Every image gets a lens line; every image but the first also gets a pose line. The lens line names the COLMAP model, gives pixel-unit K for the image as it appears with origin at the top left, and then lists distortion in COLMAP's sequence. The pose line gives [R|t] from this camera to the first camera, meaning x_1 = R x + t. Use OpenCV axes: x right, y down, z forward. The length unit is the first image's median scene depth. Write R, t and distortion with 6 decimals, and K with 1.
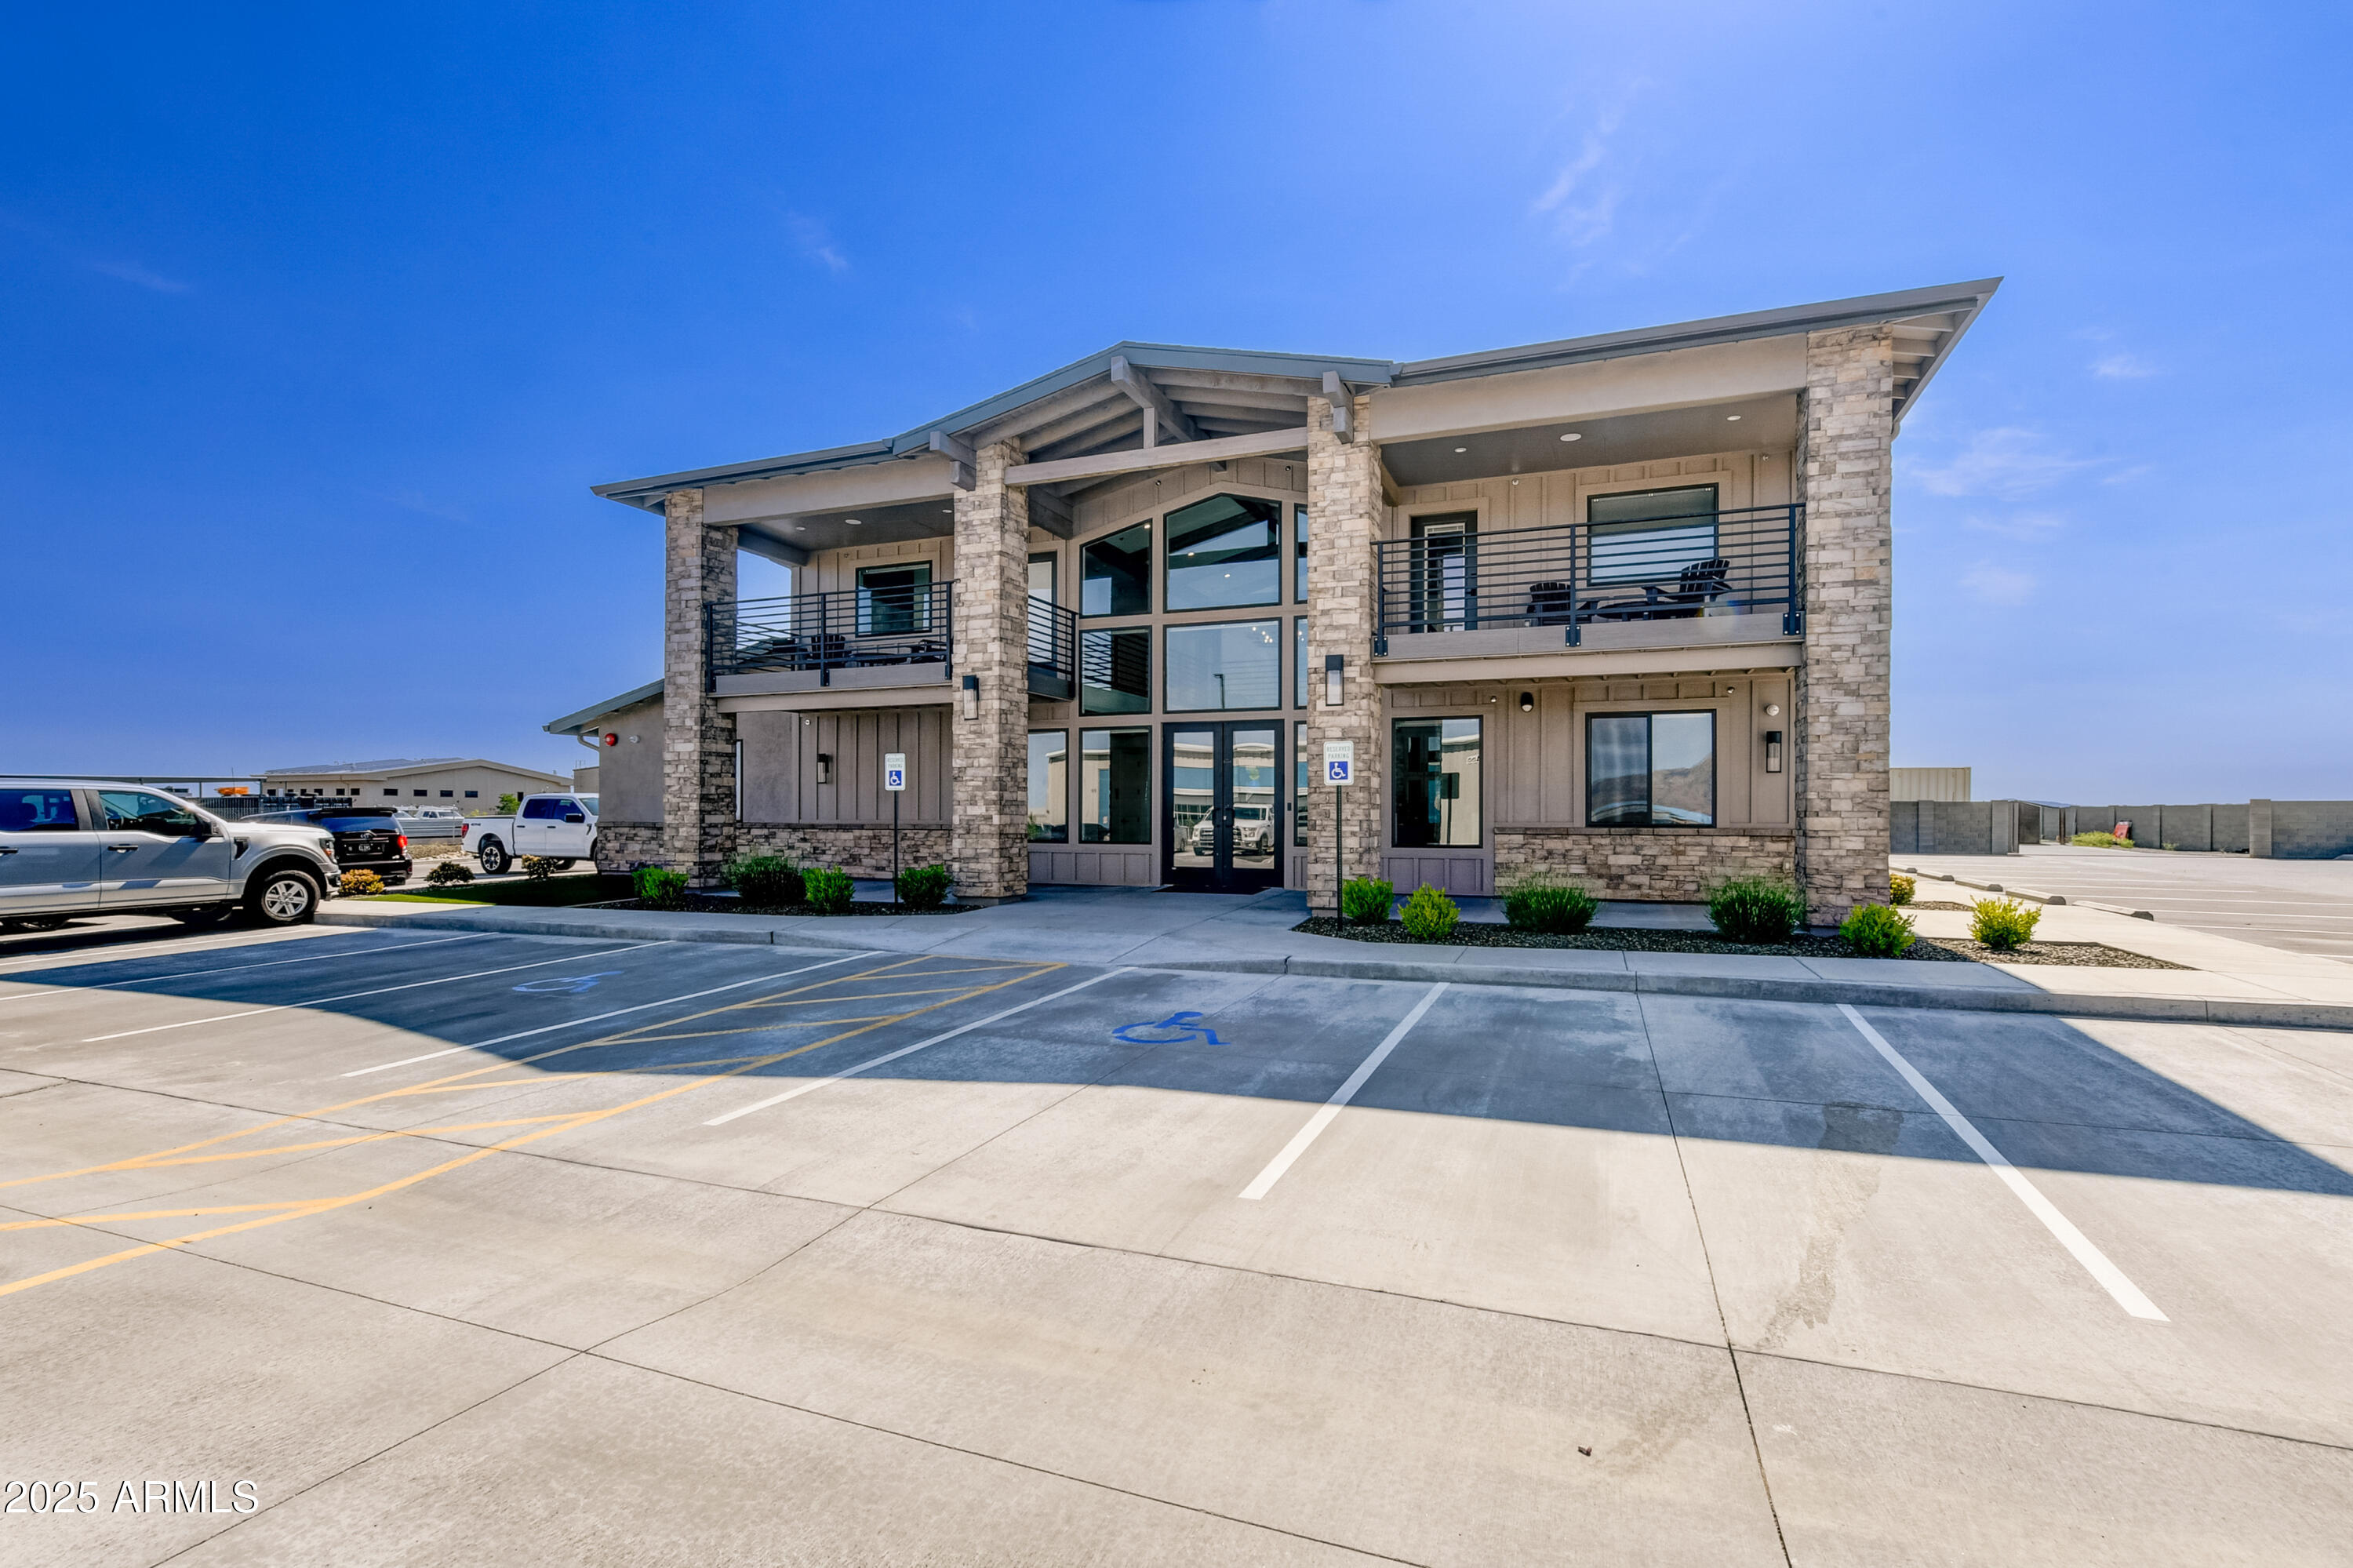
lens RADIAL K [[1071.2, 0, 1166.6], [0, 1071.2, 811.9], [0, 0, 1]] dist [-0.002207, -0.000201]
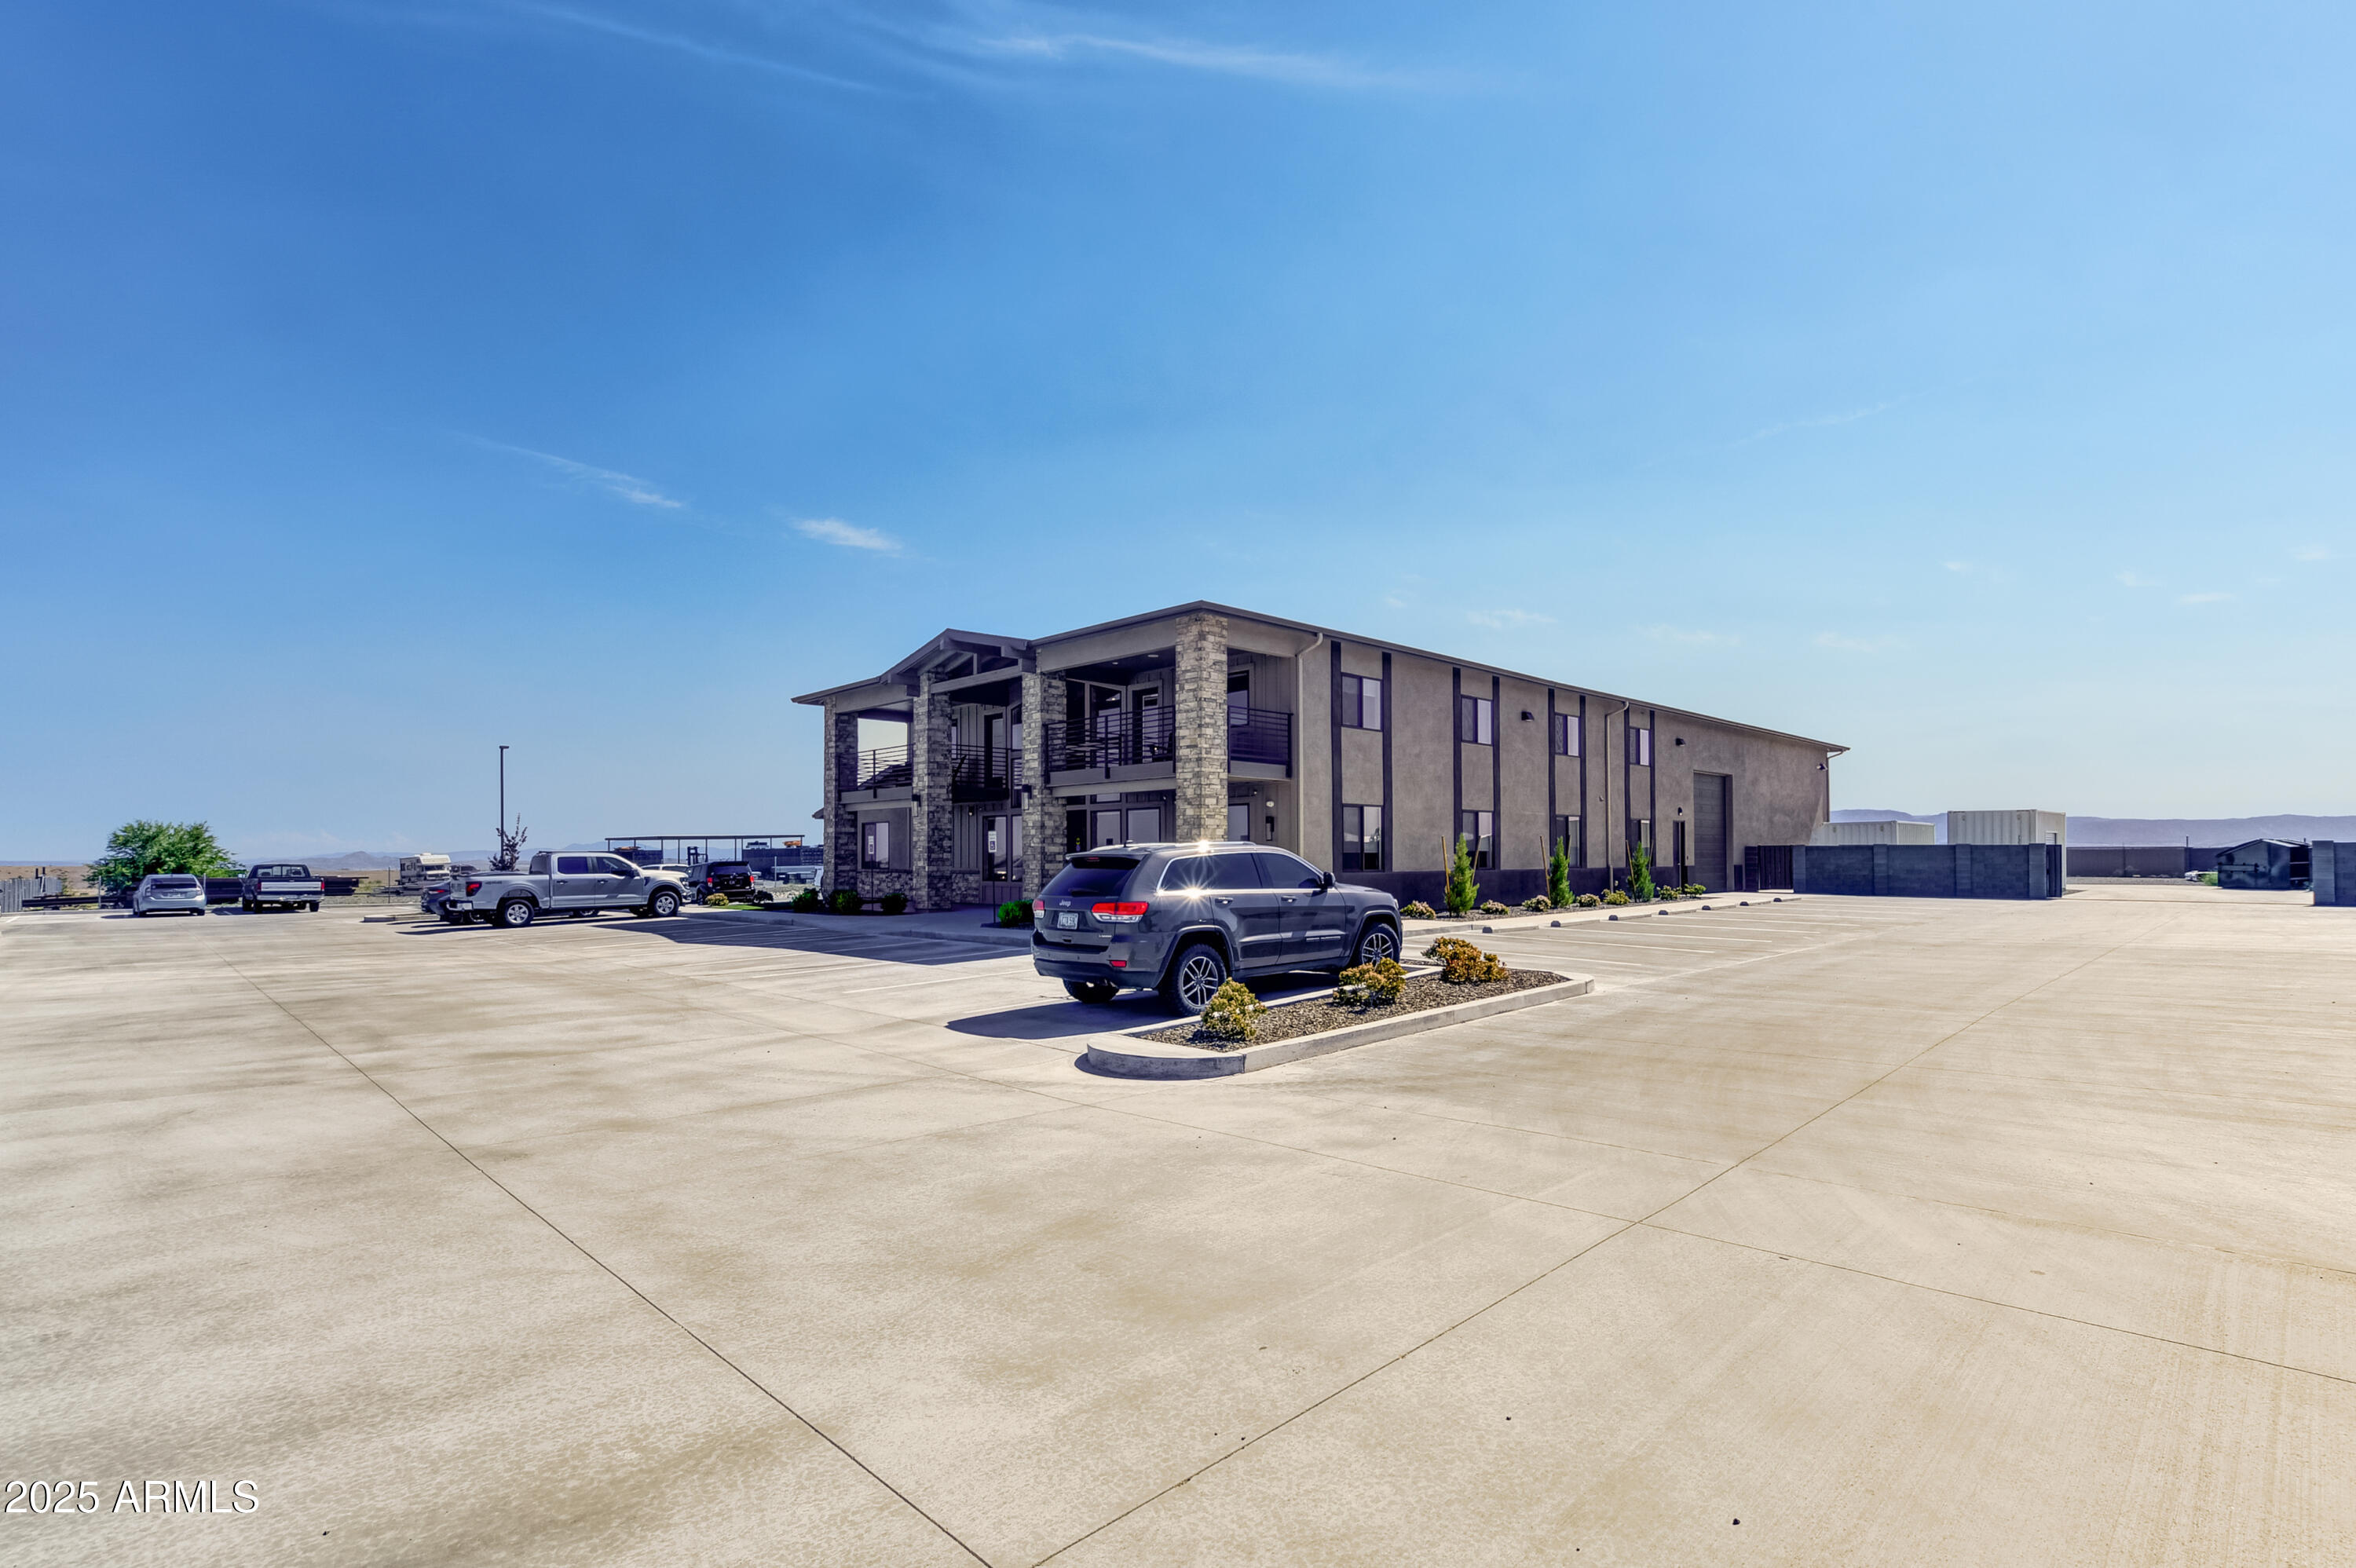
lens RADIAL K [[1093.3, 0, 1187.7], [0, 1093.3, 831.4], [0, 0, 1]] dist [0.000139, -0.000620]
pose [[0.909610, -0.014453, -0.415211, 1.076380], [0.006836, 0.999780, -0.019824, -0.016726], [0.415406, 0.015193, 0.909509, -0.585125]]
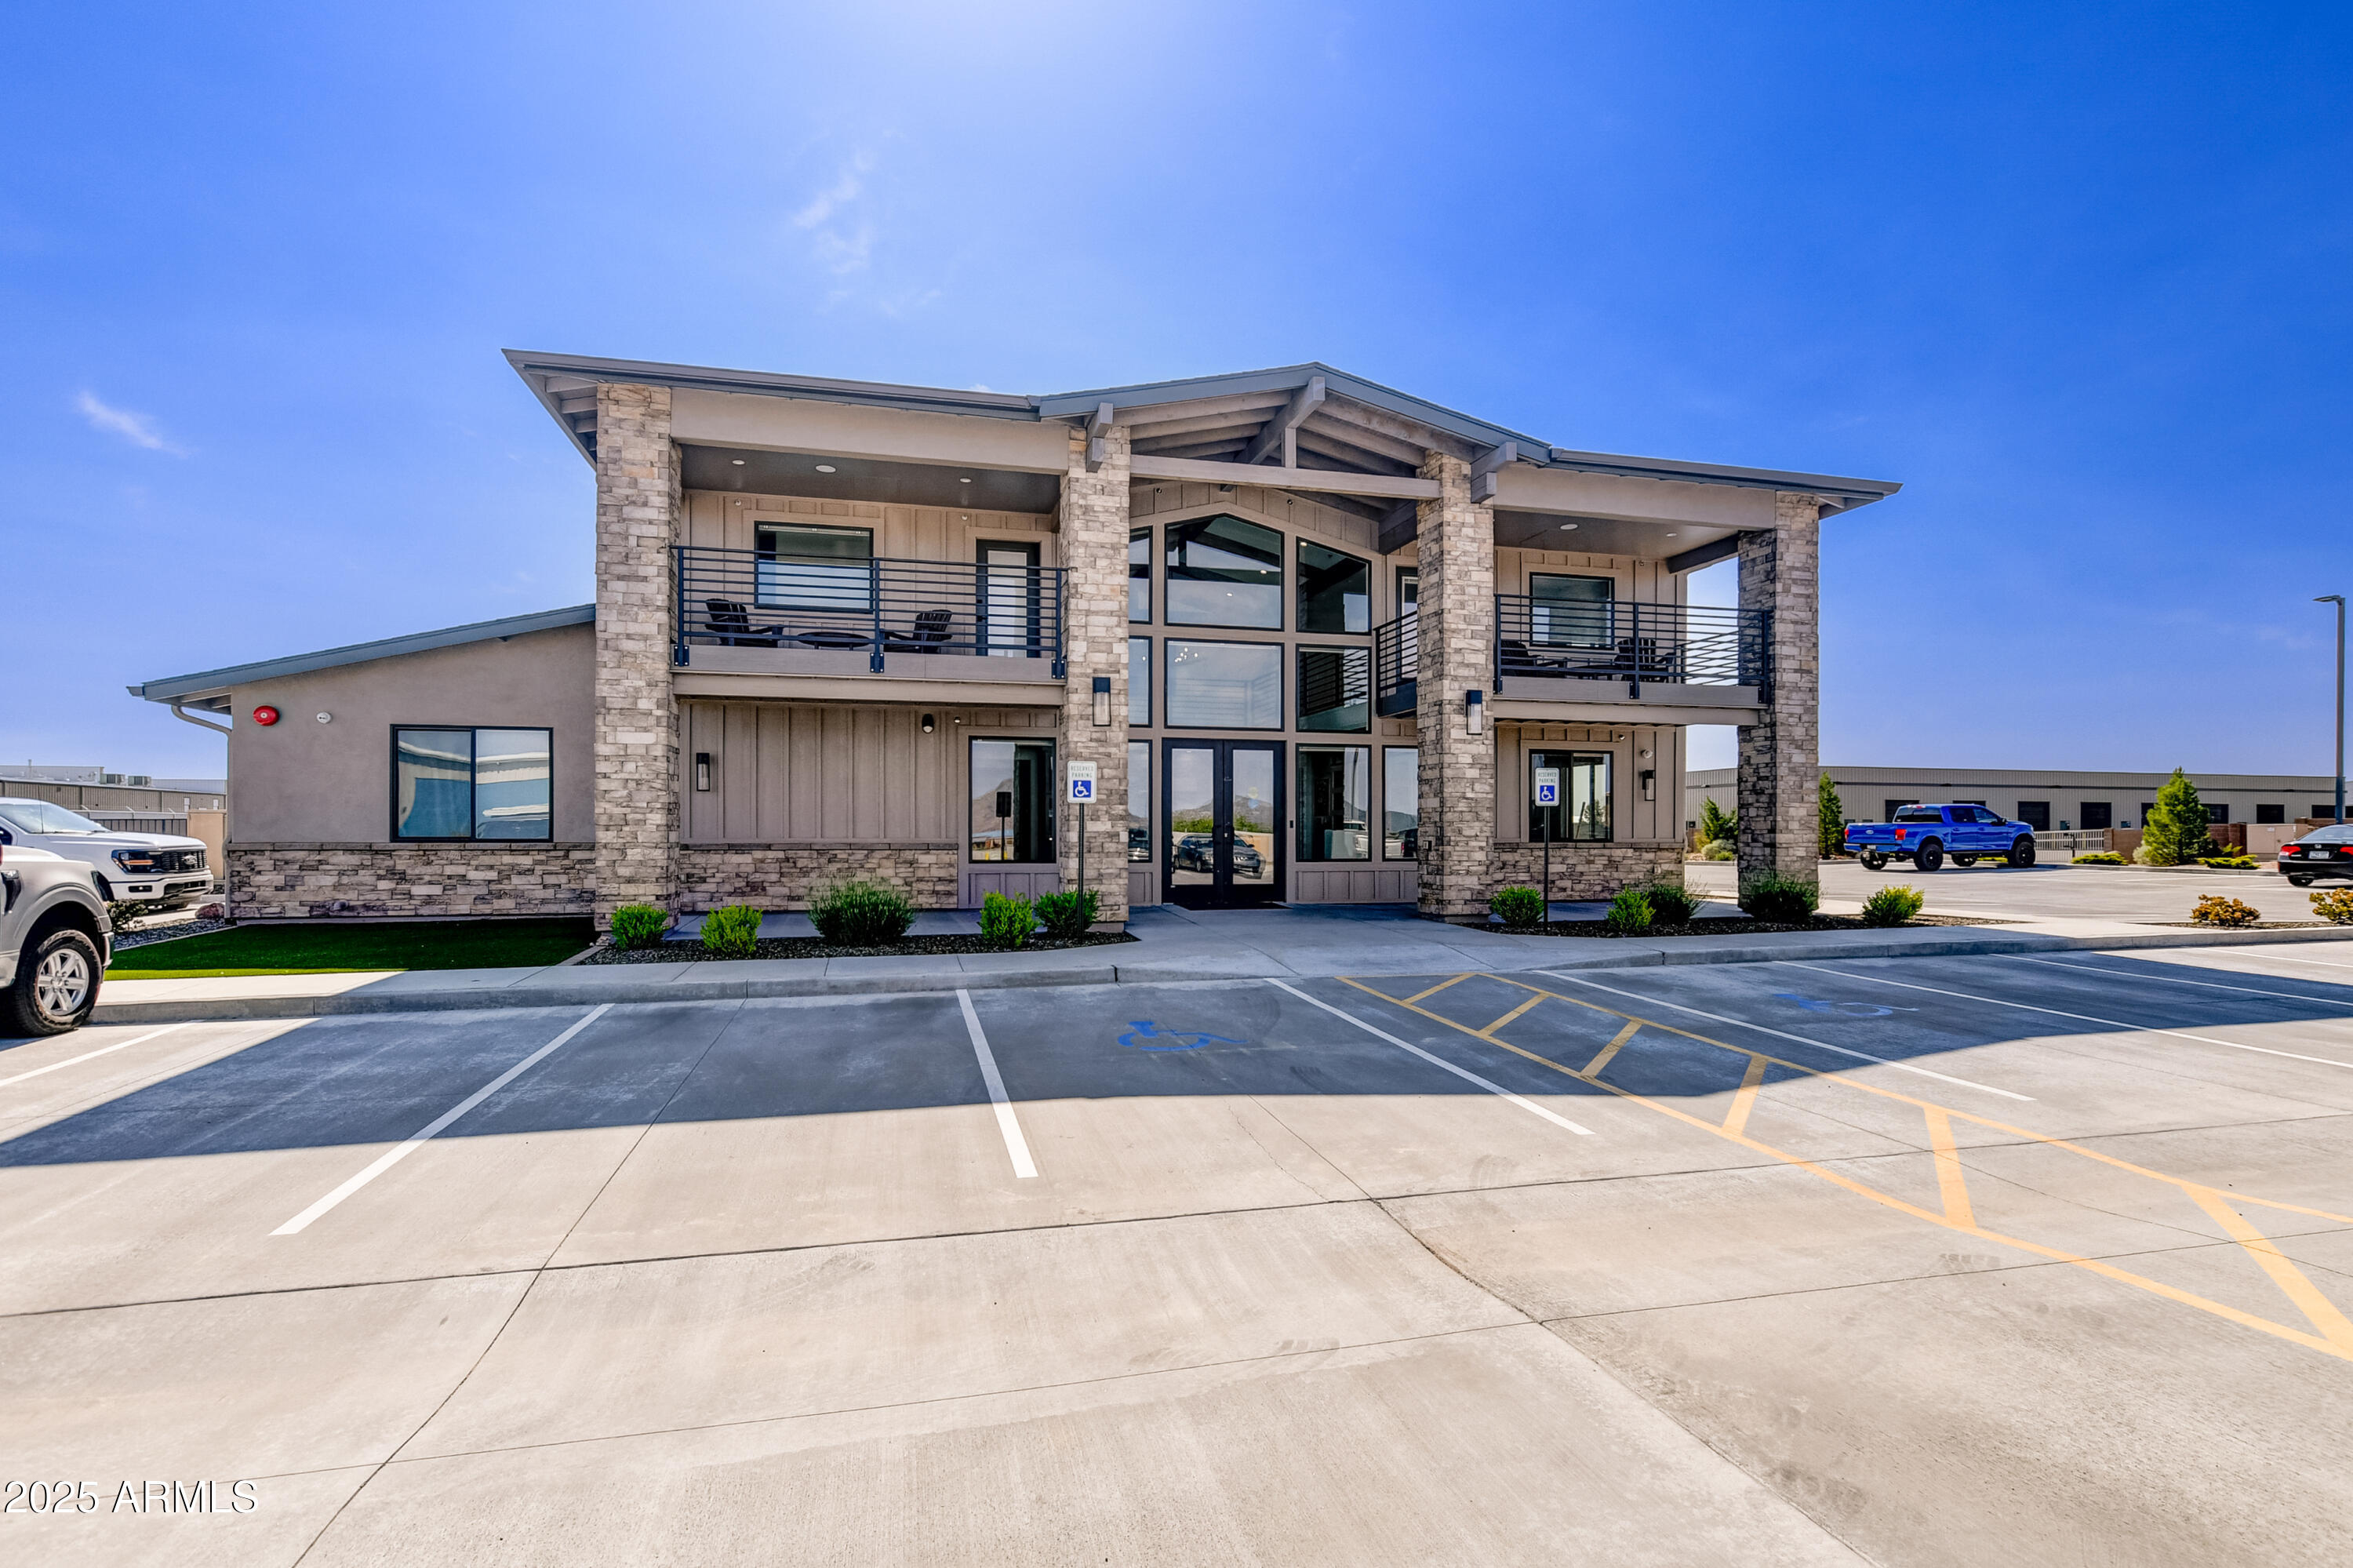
lens RADIAL K [[1092.0, 0, 1186.2], [0, 1092.0, 831.3], [0, 0, 1]] dist [0.000139, -0.000620]
pose [[0.817233, 0.001972, 0.576304, -0.651597], [-0.001492, 0.999998, -0.001306, 0.003845], [-0.576305, 0.000208, 0.817235, 0.204041]]
